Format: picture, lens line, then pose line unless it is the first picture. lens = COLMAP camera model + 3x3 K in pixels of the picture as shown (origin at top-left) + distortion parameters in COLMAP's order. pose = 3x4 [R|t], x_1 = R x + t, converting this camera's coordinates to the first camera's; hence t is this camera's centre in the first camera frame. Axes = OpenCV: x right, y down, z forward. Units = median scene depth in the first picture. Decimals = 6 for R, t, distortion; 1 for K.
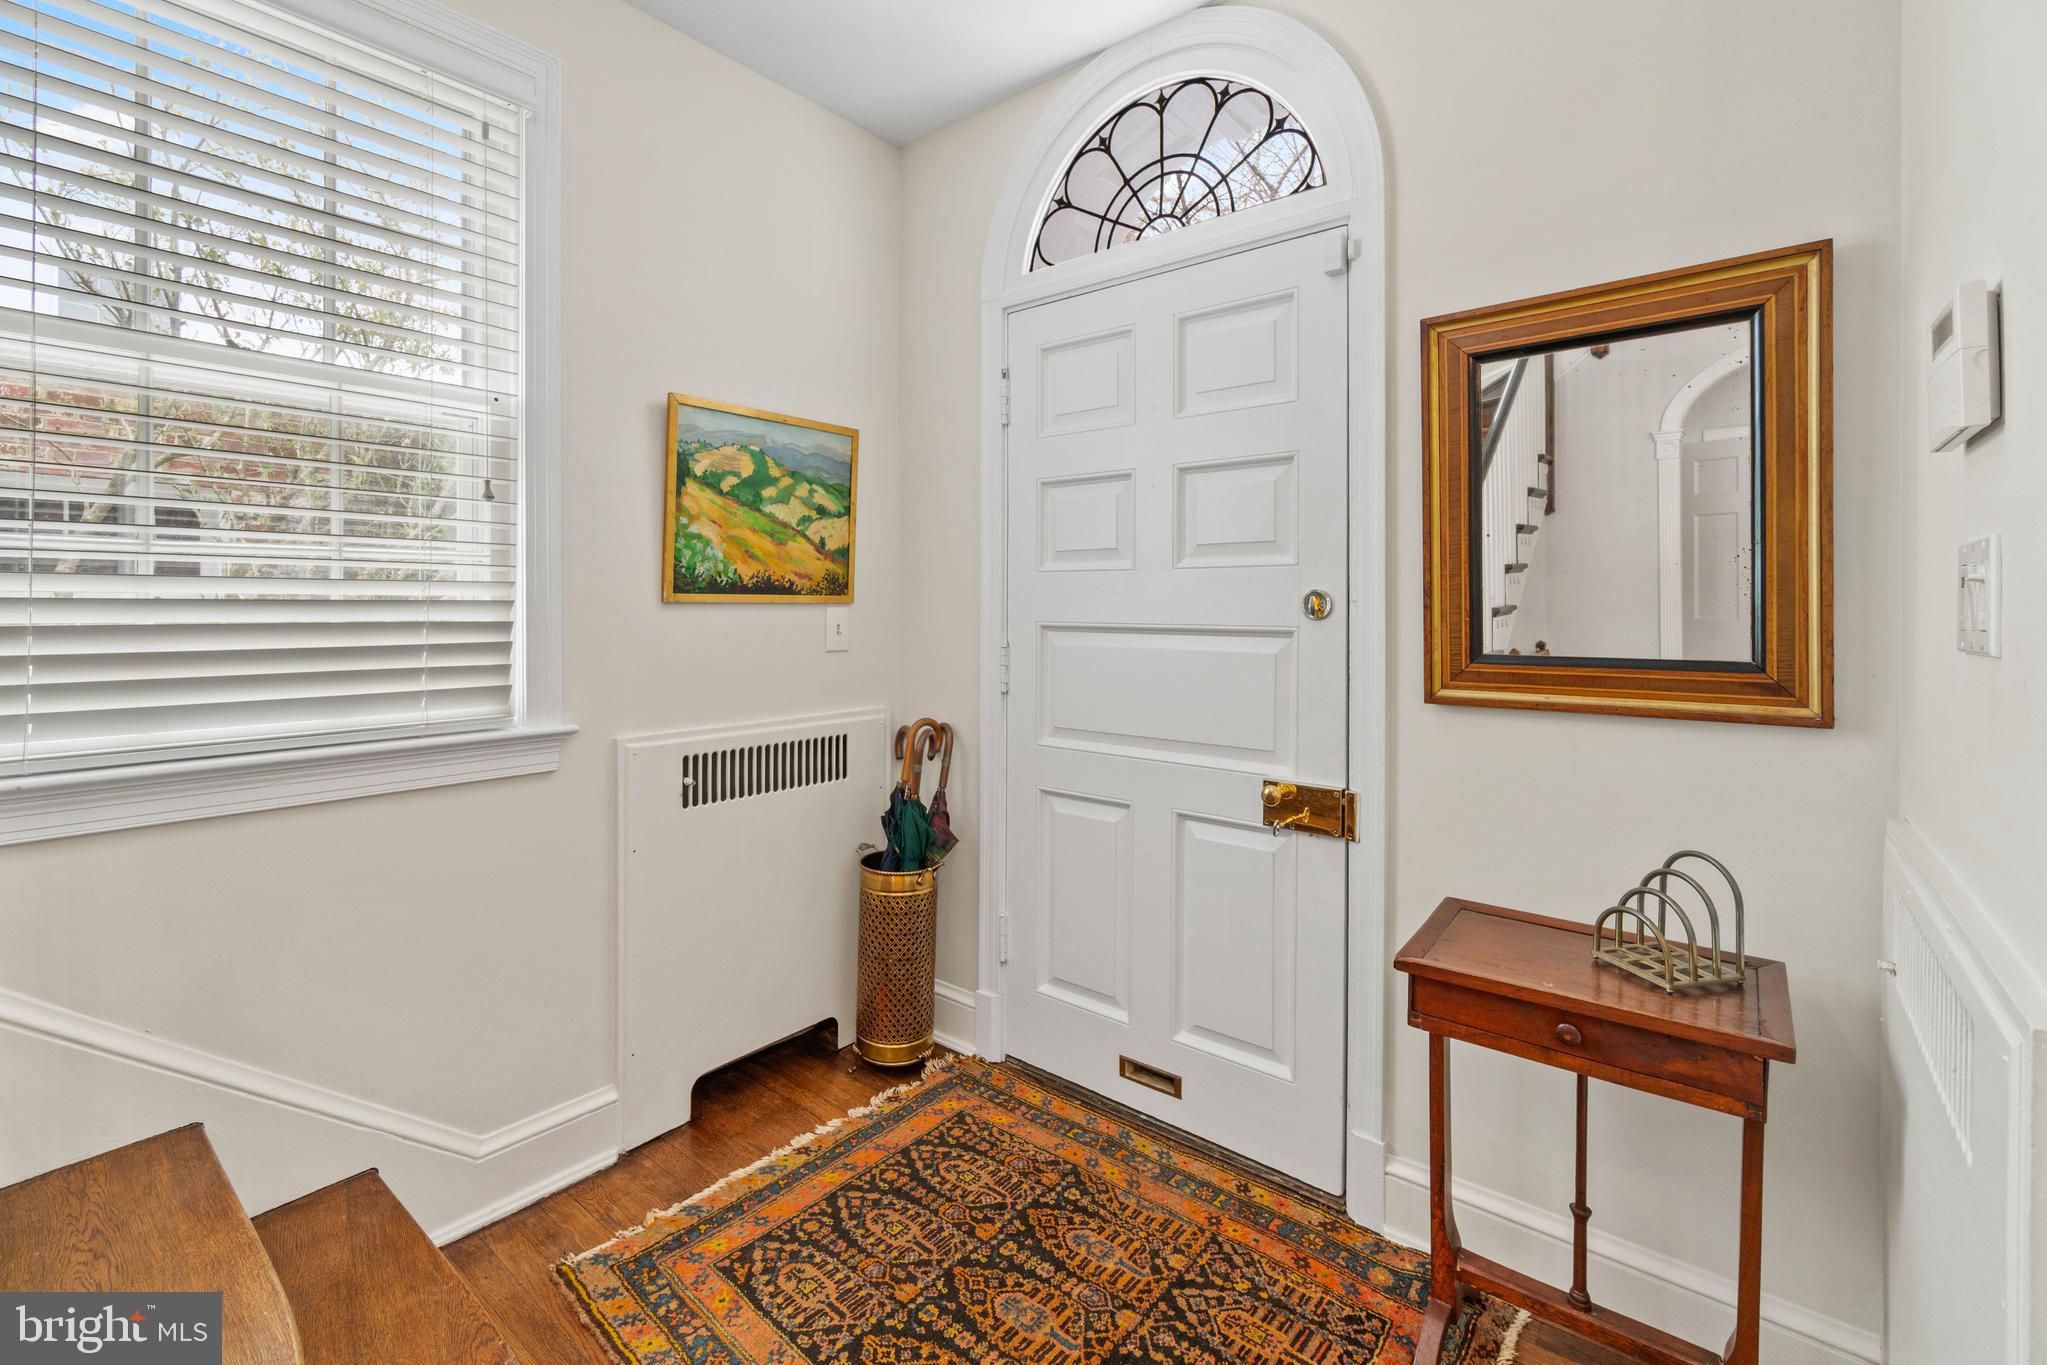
lens RADIAL K [[888.5, 0, 1023.6], [0, 888.5, 608.7], [0, 0, 1]] dist [-0.011315, -0.000273]
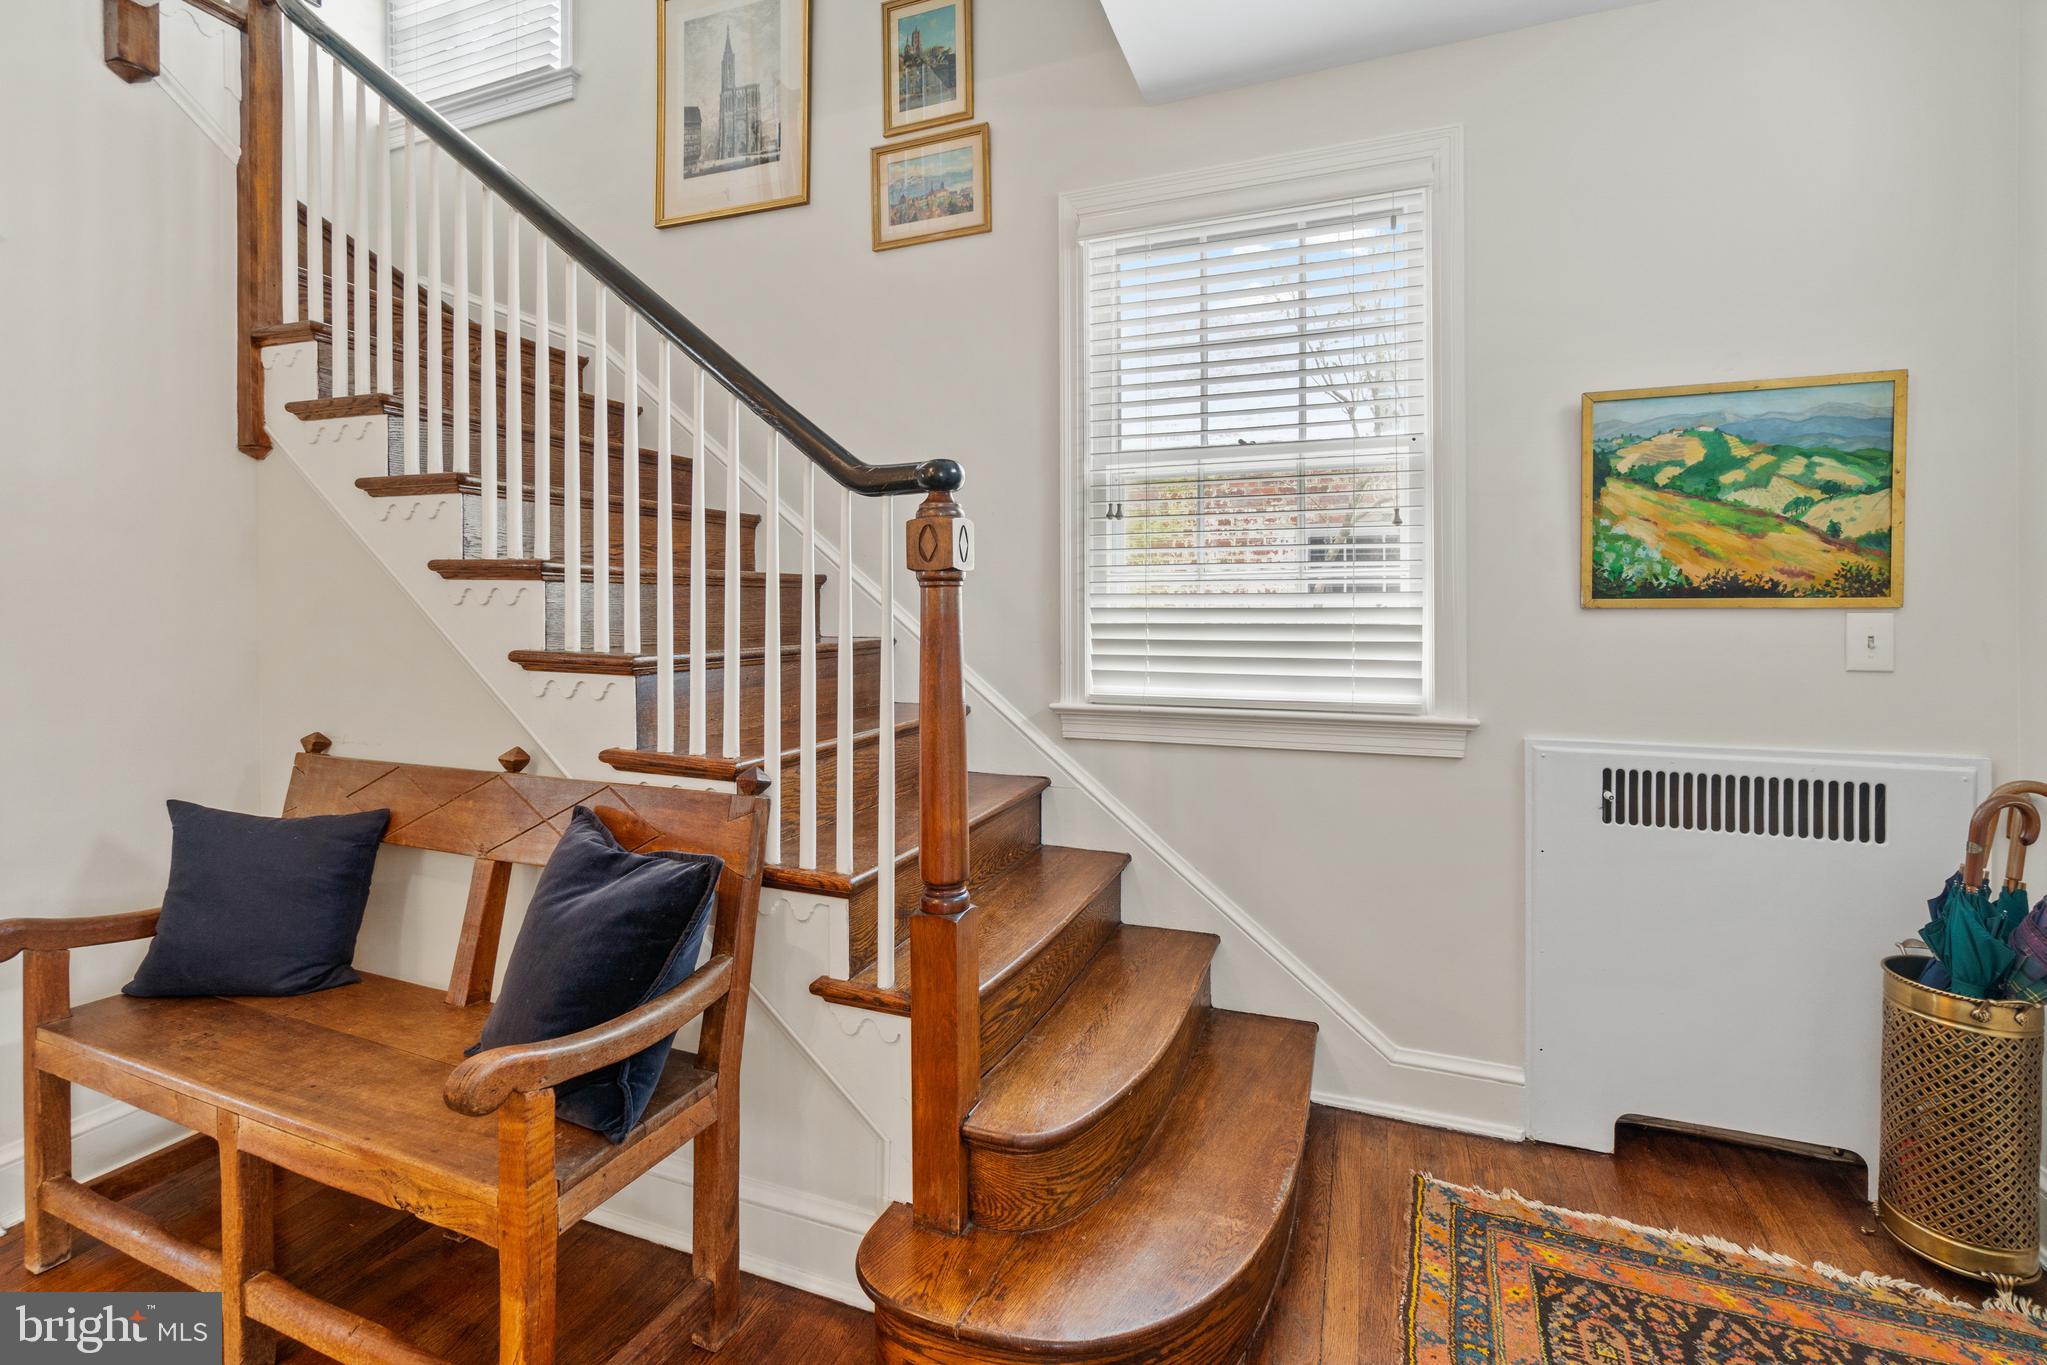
lens RADIAL K [[888.5, 0, 1024.7], [0, 888.5, 623.0], [0, 0, 1]] dist [-0.011315, -0.000273]
pose [[0.309641, 0.005675, -0.950837, 0.330922], [-0.003158, 0.999983, 0.004940, 0.006503], [0.950848, 0.001473, 0.309654, 0.108374]]
